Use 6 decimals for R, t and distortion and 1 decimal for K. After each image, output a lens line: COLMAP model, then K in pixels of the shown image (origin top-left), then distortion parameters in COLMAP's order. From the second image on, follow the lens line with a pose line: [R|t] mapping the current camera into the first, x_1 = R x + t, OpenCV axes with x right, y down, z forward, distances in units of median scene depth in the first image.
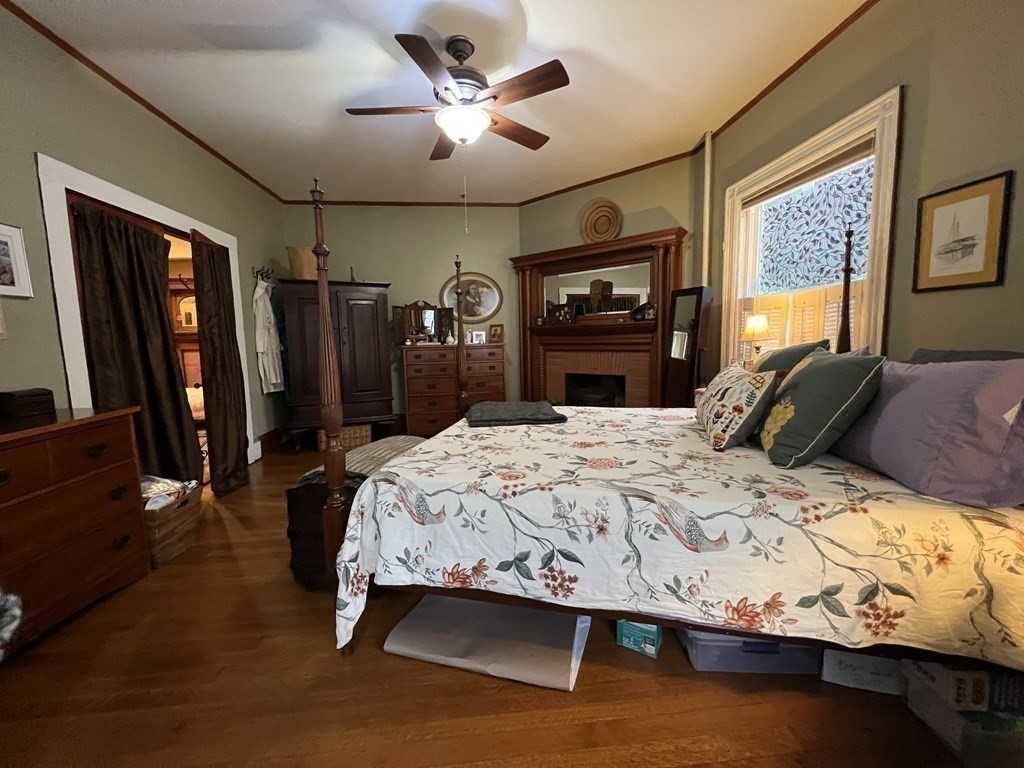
lens RADIAL K [[410.0, 0, 511.3], [0, 410.0, 383.3], [0, 0, 1]] dist [-0.002178, 0.000144]
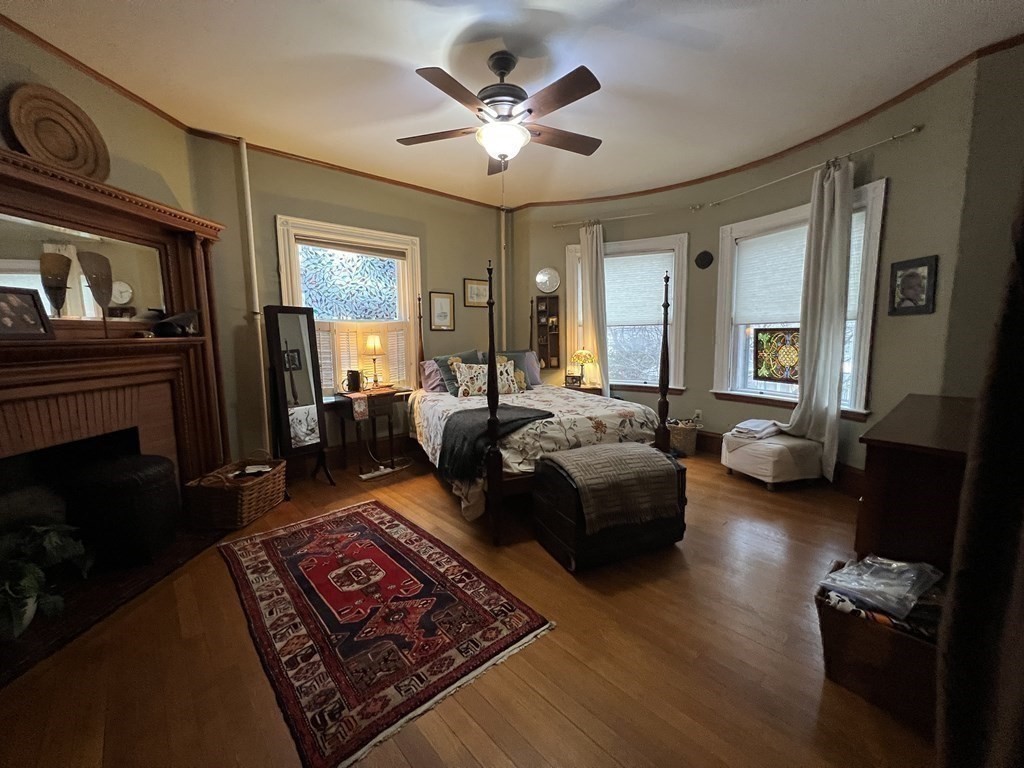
lens RADIAL K [[410.0, 0, 512.1], [0, 410.0, 382.5], [0, 0, 1]] dist [-0.002178, 0.000144]
pose [[-0.607111, -0.058442, 0.792465, -0.837727], [0.118832, 0.979400, 0.163265, -0.181982], [-0.785681, 0.193290, -0.587660, 1.464030]]
